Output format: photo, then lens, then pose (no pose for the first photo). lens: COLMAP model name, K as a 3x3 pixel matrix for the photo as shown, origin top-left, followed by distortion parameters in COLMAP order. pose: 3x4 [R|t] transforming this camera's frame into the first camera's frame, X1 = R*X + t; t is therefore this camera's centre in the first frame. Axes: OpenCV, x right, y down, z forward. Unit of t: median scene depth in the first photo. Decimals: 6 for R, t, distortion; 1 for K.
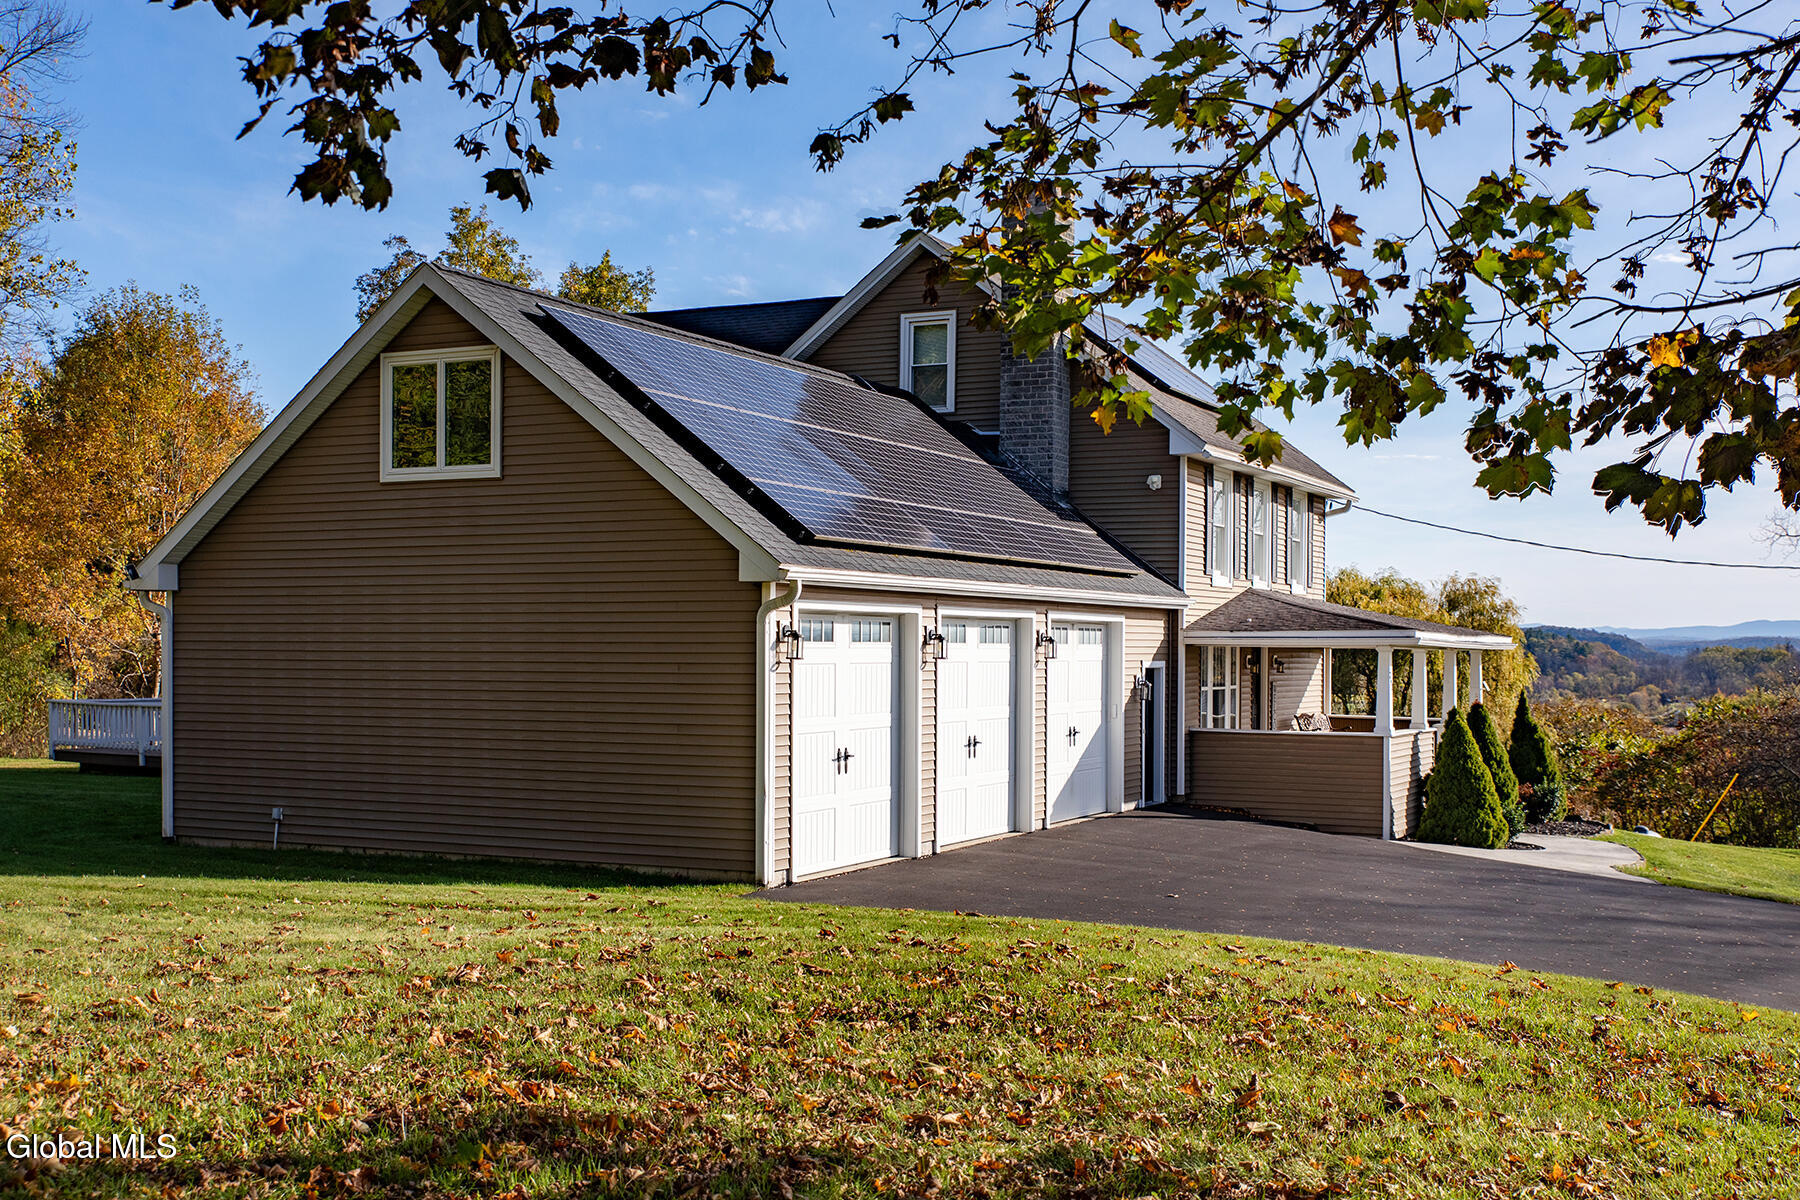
lens RADIAL K [[1918.7, 0, 900.0], [0, 1918.7, 600.0], [0, 0, 1]] dist [0.001413, 0.003559]
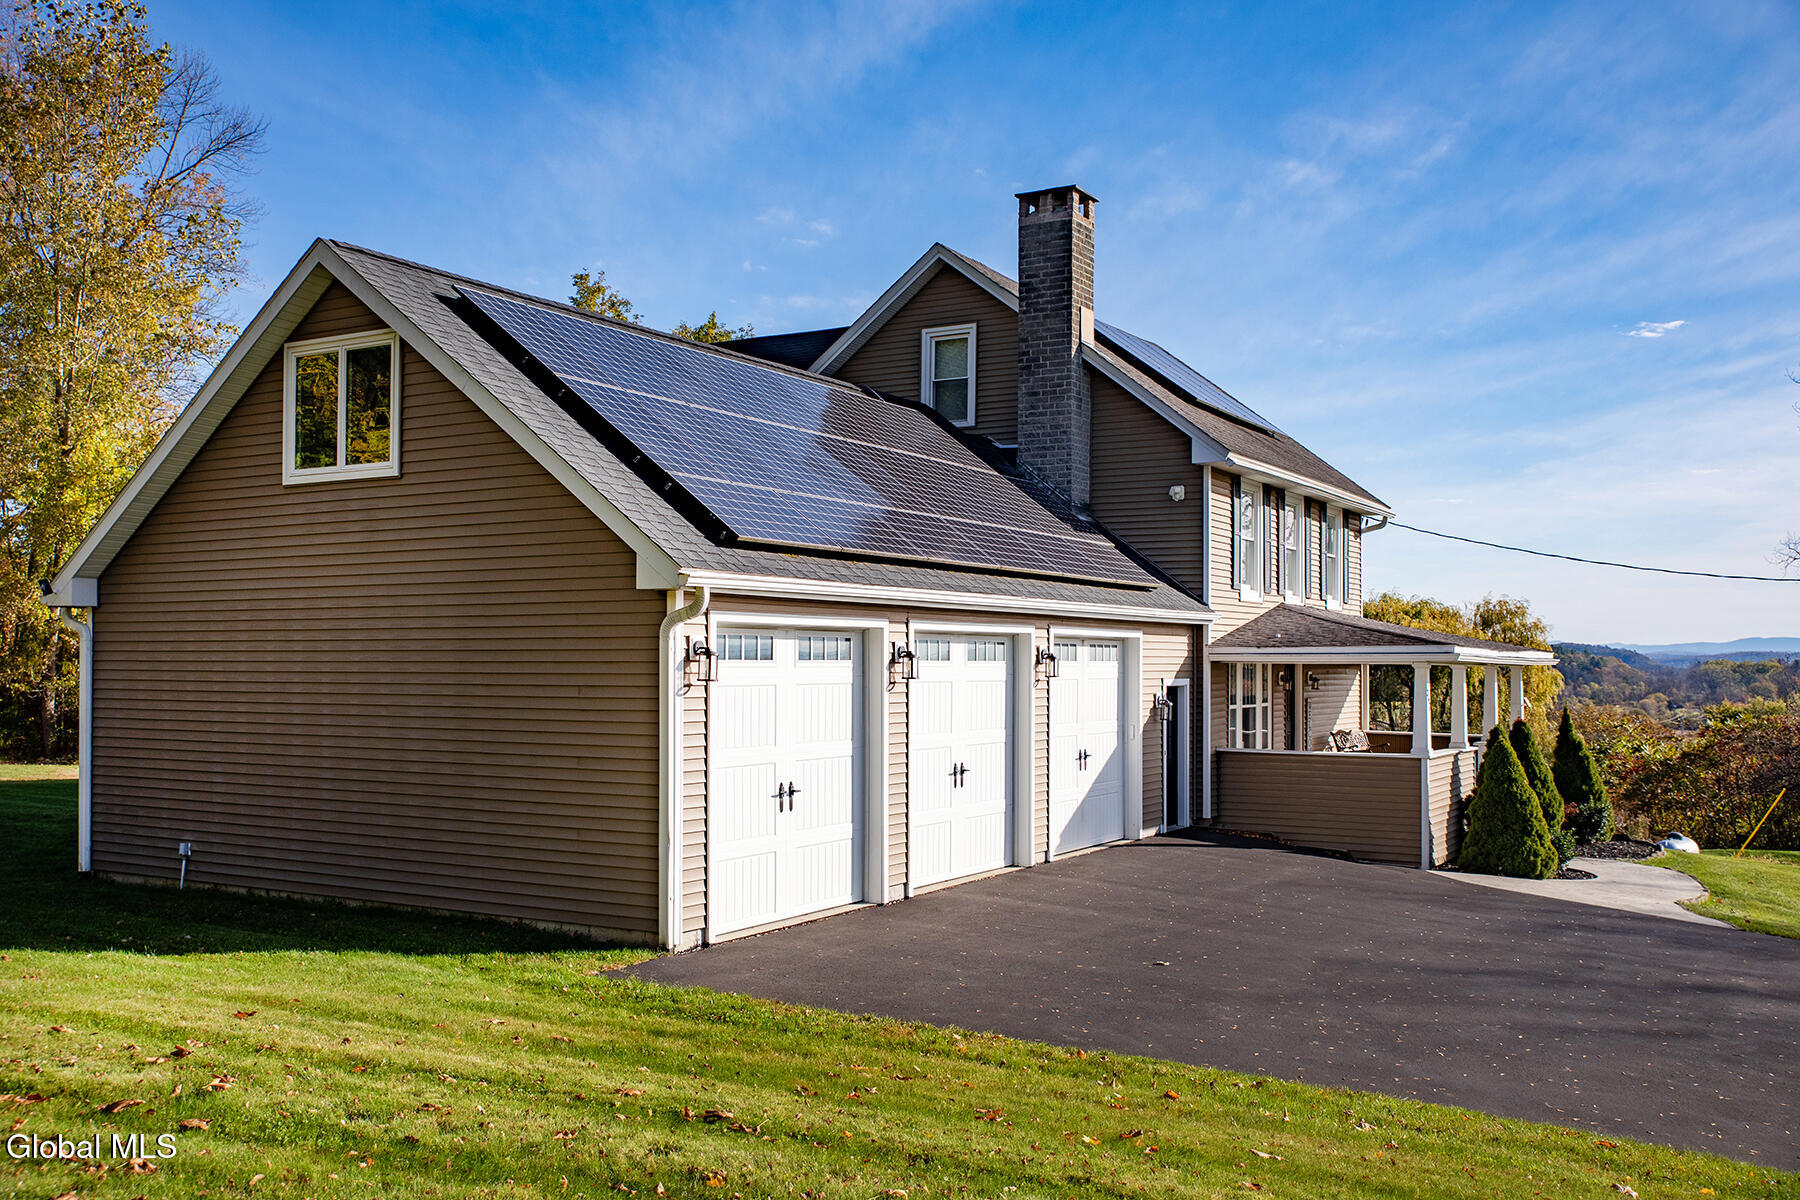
lens RADIAL K [[1574.3, 0, 899.0], [0, 1574.3, 591.7], [0, 0, 1]] dist [-0.049102, 0.102176]
pose [[0.997049, -0.005919, -0.076534, 0.053727], [0.004345, 0.999776, -0.020707, 0.003962], [0.076640, 0.020313, 0.996852, 0.203940]]
